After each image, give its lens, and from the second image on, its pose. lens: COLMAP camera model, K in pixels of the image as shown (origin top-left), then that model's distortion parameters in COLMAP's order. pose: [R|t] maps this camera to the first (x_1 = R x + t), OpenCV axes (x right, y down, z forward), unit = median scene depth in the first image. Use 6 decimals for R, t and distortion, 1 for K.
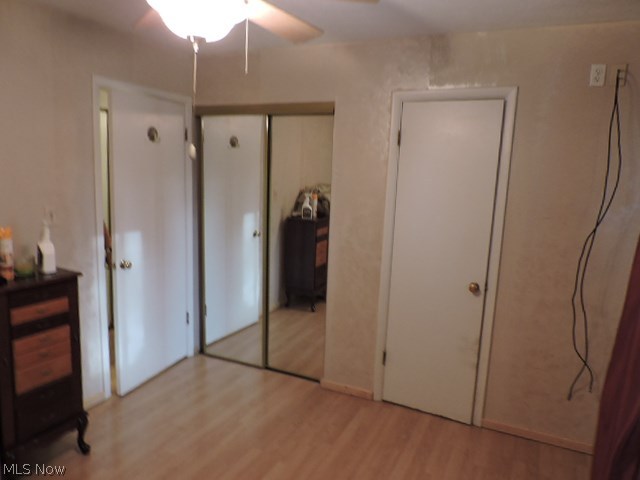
lens RADIAL K [[464.2, 0, 320.0], [0, 464.2, 240.0], [0, 0, 1]] dist [0.000064, -0.001727]
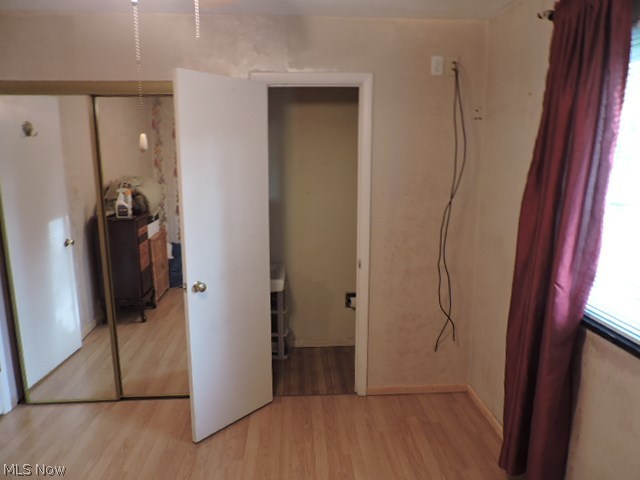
lens RADIAL K [[464.2, 0, 320.0], [0, 464.2, 240.0], [0, 0, 1]] dist [0.000064, -0.001727]
pose [[0.875543, -0.124640, 0.466786, -0.198447], [0.110646, 0.992201, 0.057399, -0.023622], [-0.470300, 0.001393, 0.882506, 0.110366]]
